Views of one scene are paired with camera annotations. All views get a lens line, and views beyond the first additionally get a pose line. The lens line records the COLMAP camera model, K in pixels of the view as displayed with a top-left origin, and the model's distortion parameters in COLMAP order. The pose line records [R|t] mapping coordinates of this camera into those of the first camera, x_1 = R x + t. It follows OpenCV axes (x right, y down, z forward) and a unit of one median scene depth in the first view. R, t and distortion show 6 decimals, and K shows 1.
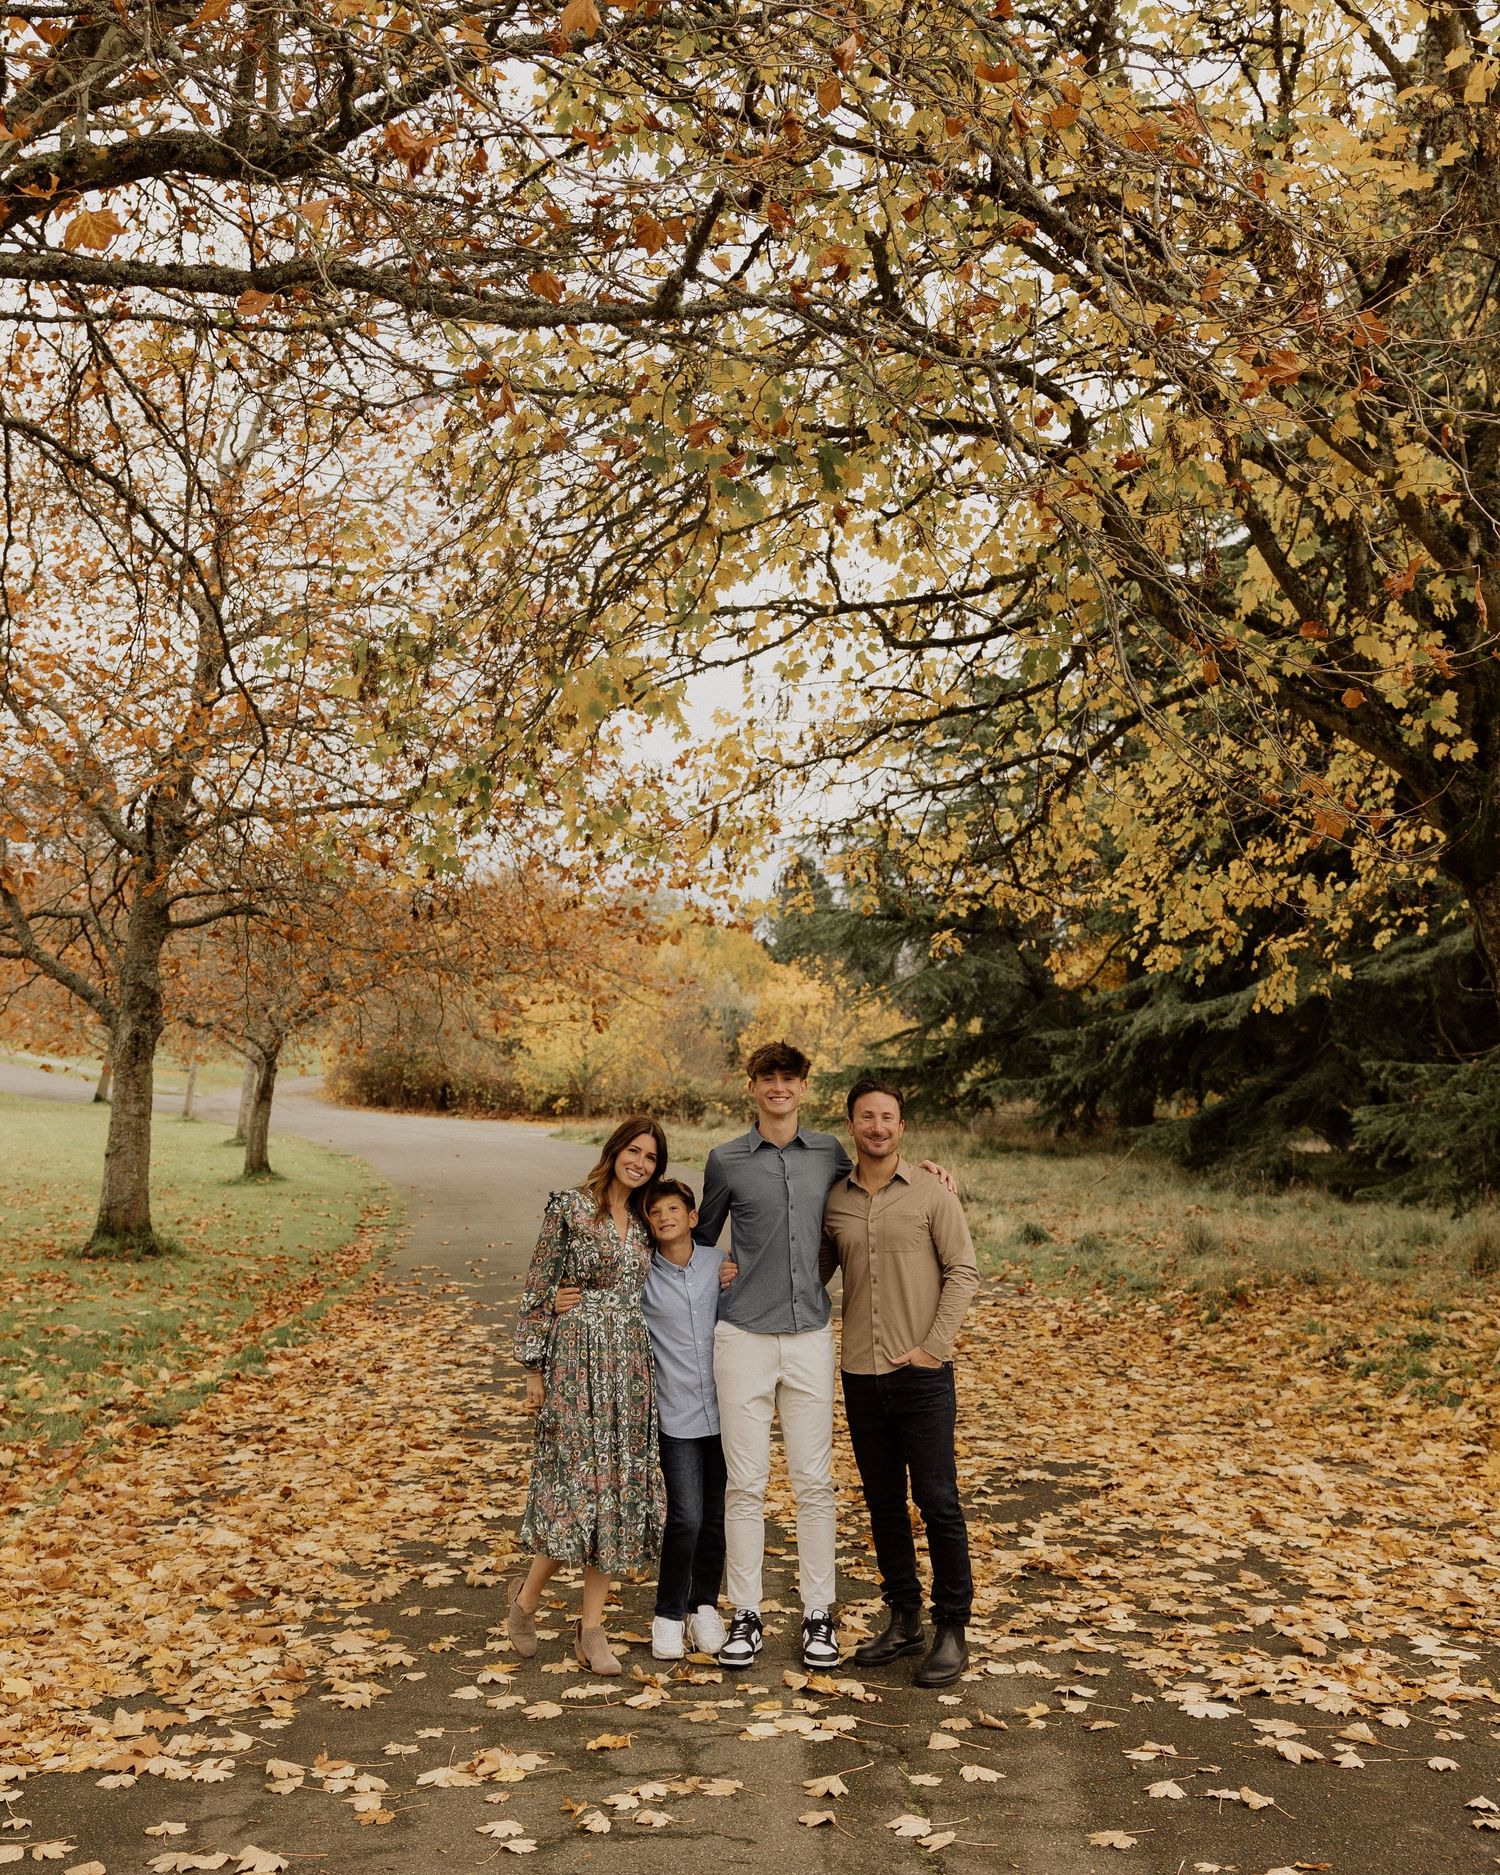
lens RADIAL K [[1897.6, 0, 691.5], [0, 1897.6, 935.9], [0, 0, 1]] dist [0.000122, -0.000910]
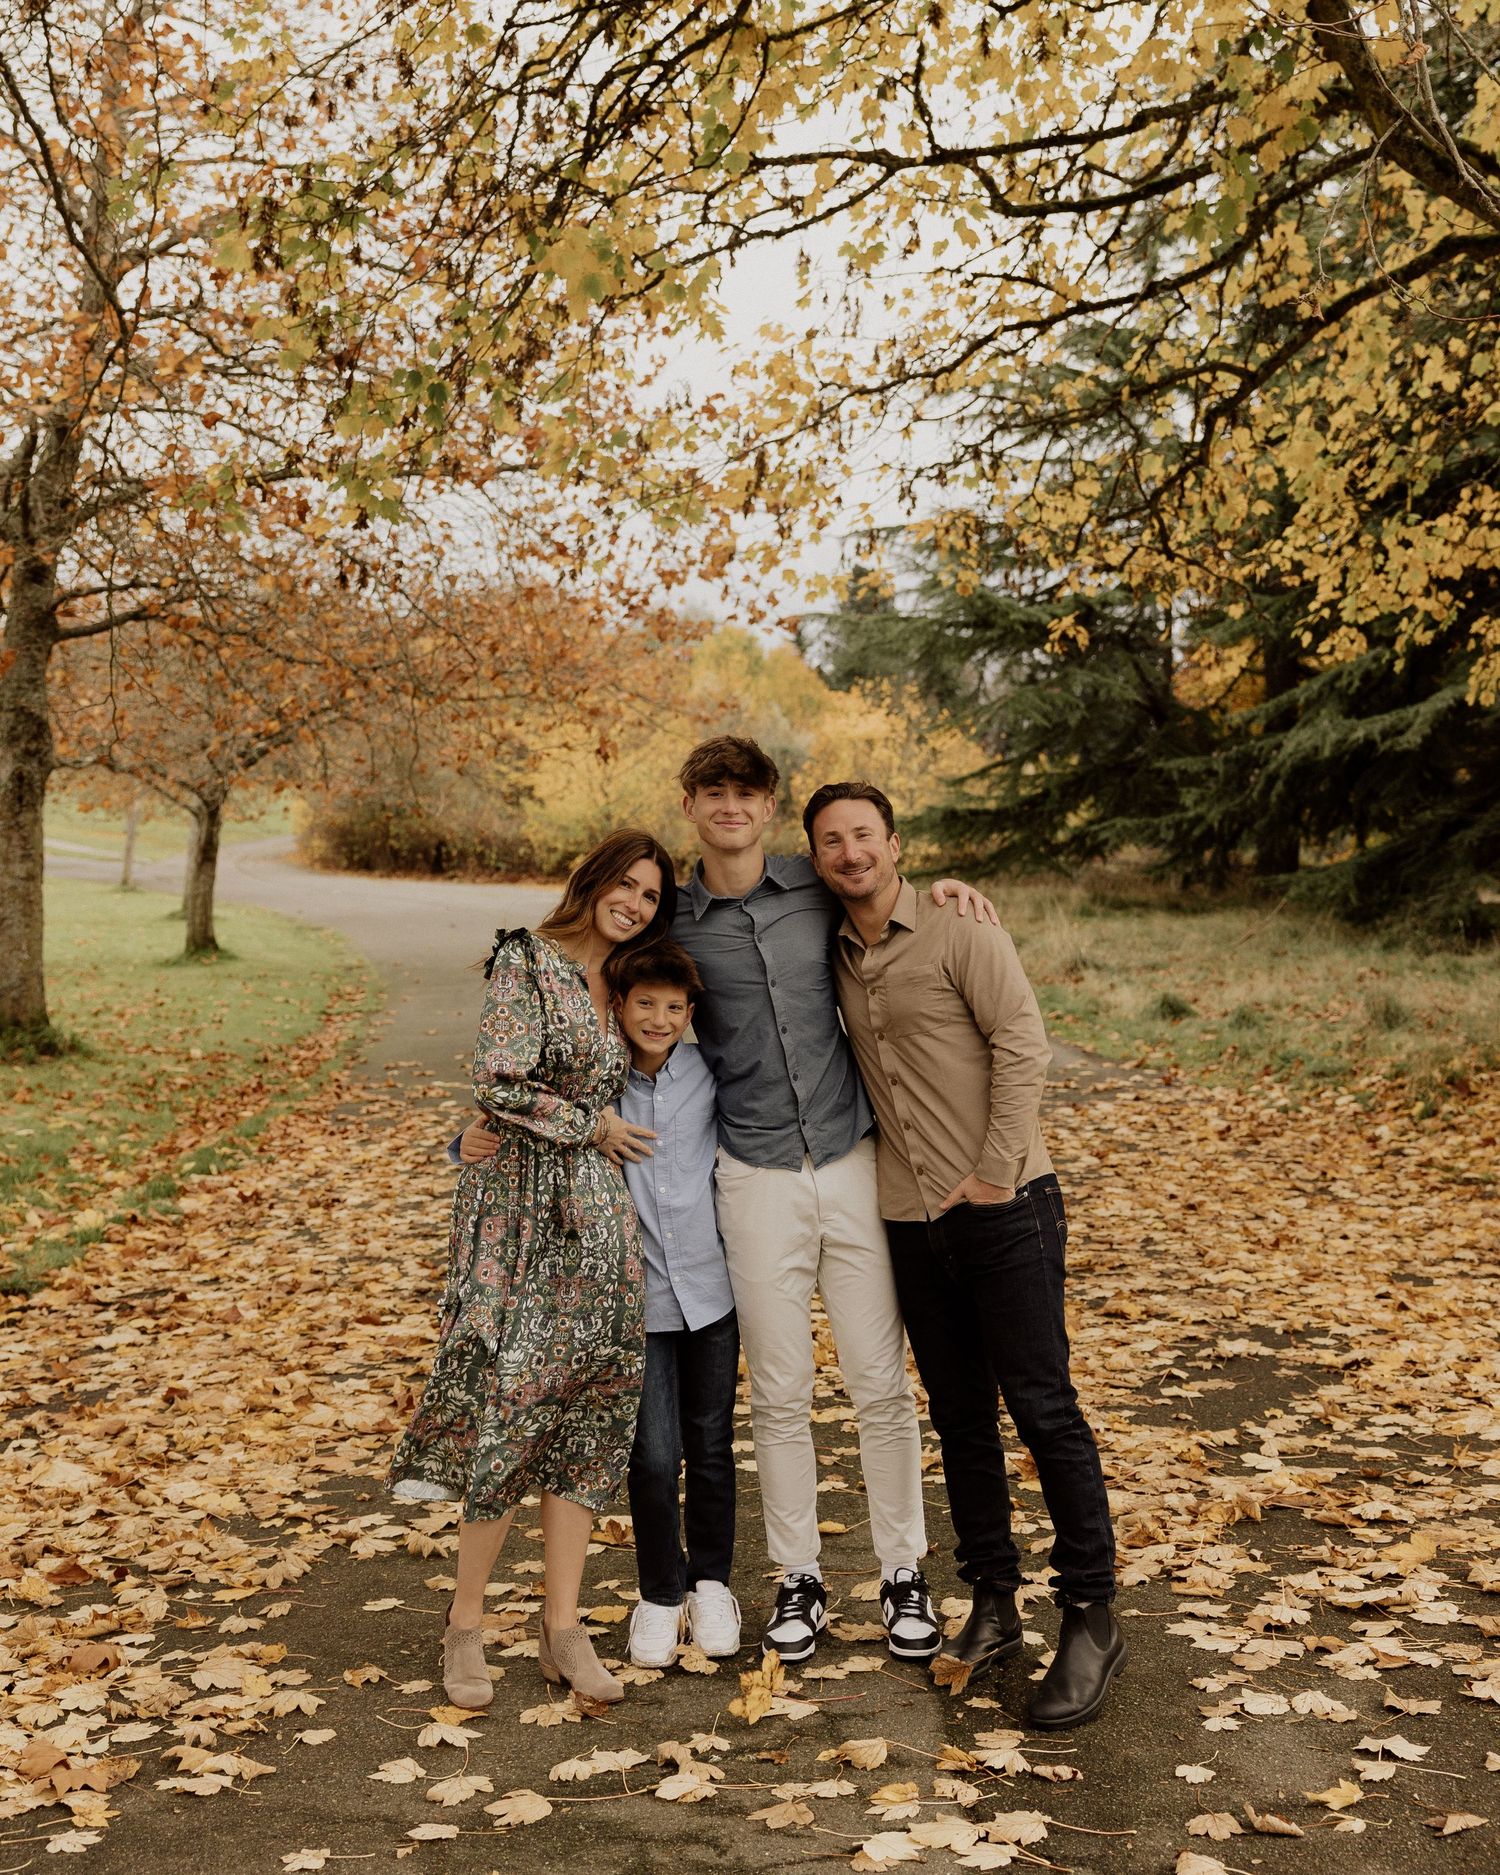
lens RADIAL K [[2192.2, 0, 750.0], [0, 2192.2, 937.5], [0, 0, 1]] dist [-0.003858, -0.002454]
pose [[0.999800, -0.019093, 0.006024, -0.001874], [0.018227, 0.992527, 0.120656, 0.021365], [-0.008282, -0.120522, 0.992676, 0.140958]]
